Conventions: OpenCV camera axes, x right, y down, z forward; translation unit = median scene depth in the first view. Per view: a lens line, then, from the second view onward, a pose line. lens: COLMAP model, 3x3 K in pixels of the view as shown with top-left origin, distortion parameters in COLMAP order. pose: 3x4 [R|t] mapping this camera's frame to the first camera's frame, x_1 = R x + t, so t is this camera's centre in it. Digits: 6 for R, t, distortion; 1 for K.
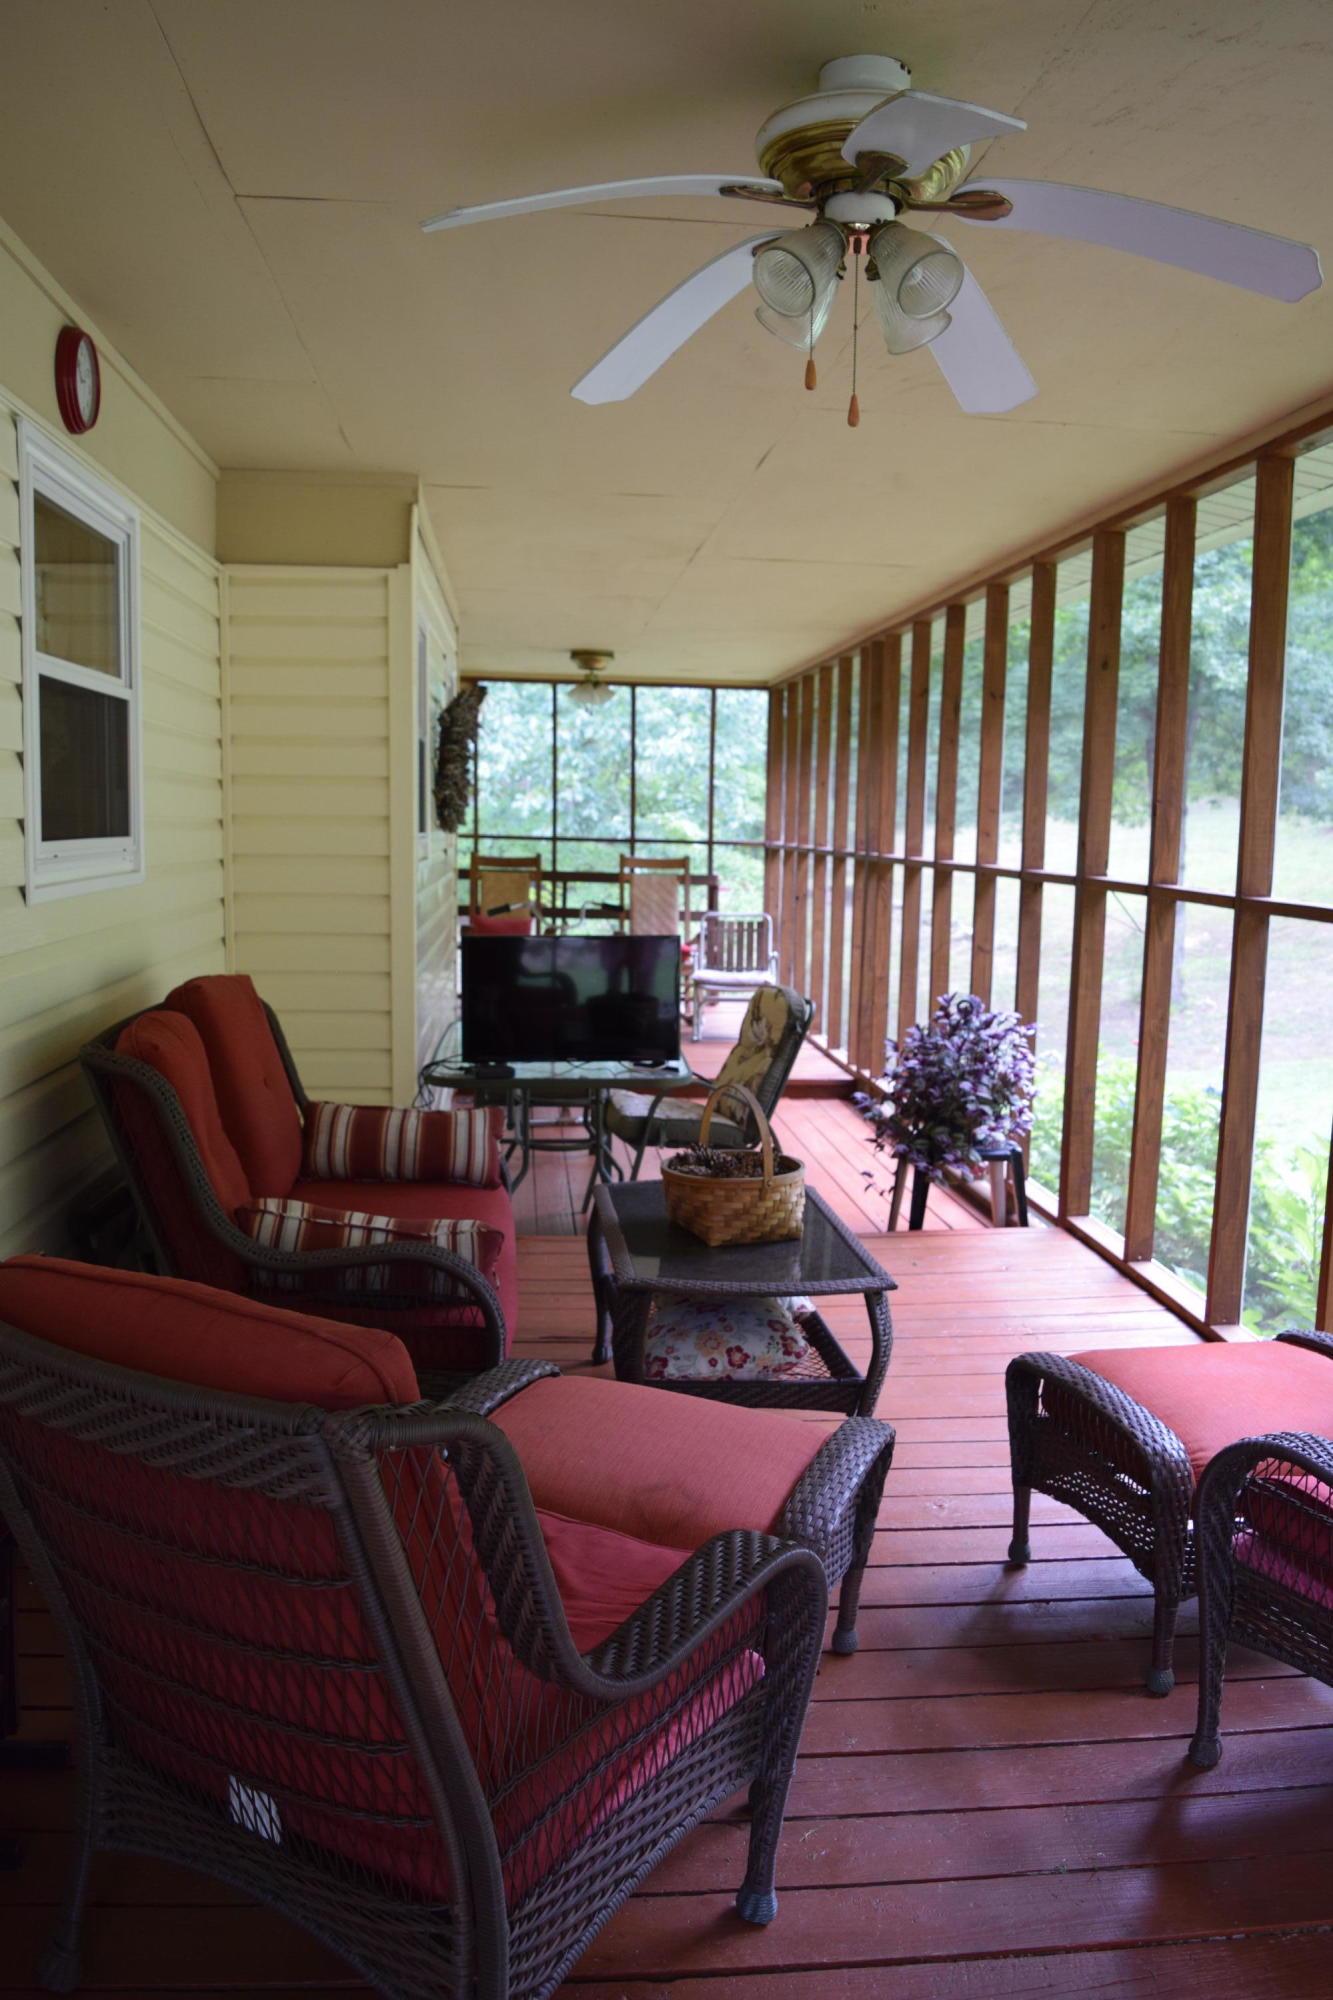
lens RADIAL K [[1665.5, 0, 666.5], [0, 1665.5, 1000.0], [0, 0, 1]] dist [-0.089061, -0.006622]
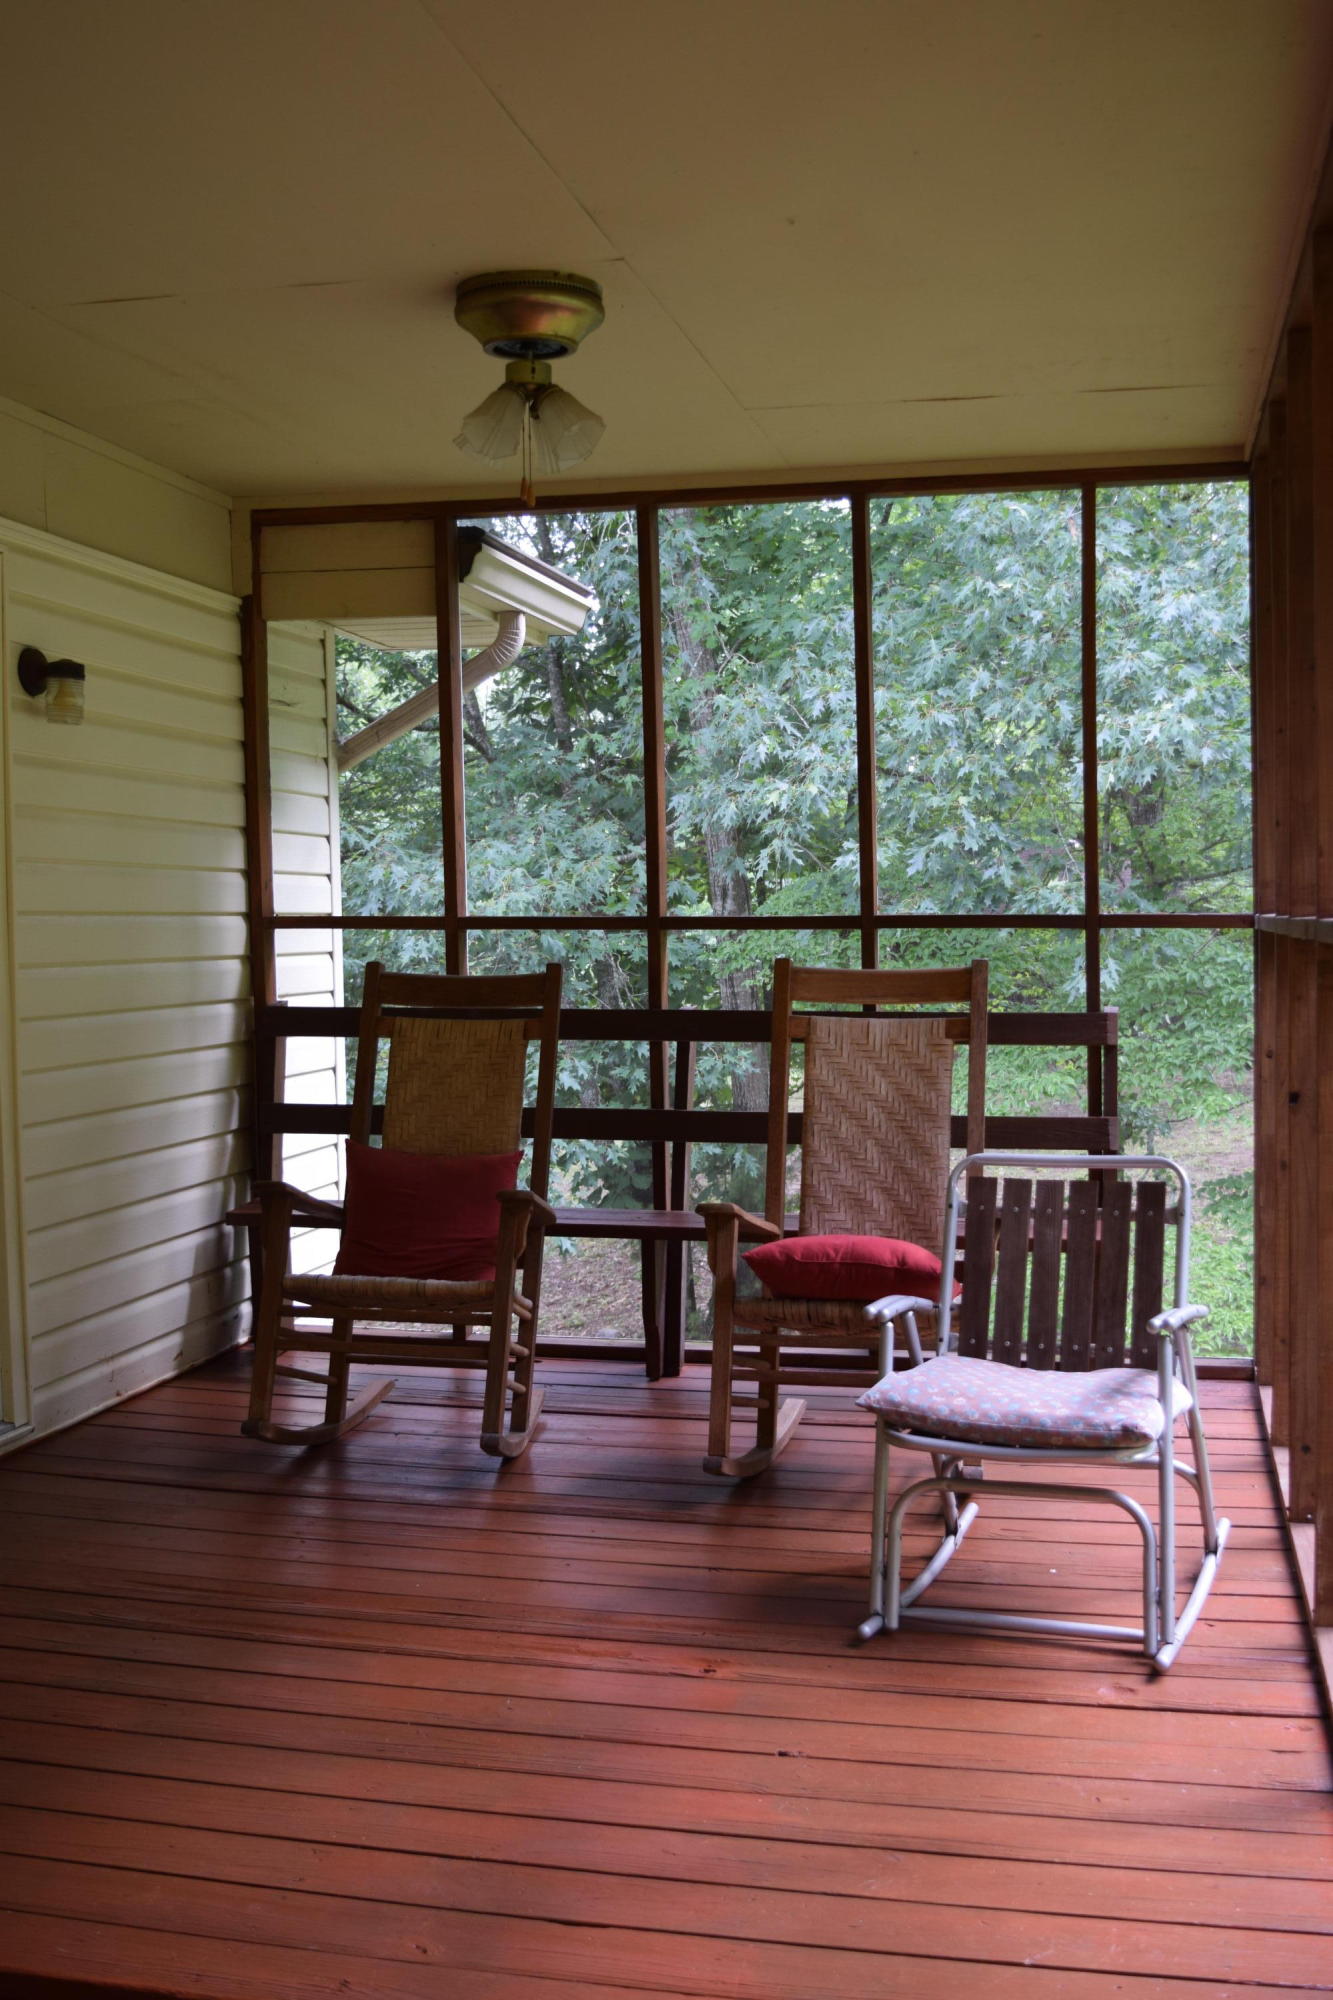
lens RADIAL K [[2087.1, 0, 666.5], [0, 2087.1, 1000.0], [0, 0, 1]] dist [0.002627, 0.001691]
pose [[0.948870, -0.013006, -0.315399, 0.081668], [-0.008062, 0.997826, -0.065401, -0.049492], [0.315564, 0.064600, 0.946703, 0.565474]]
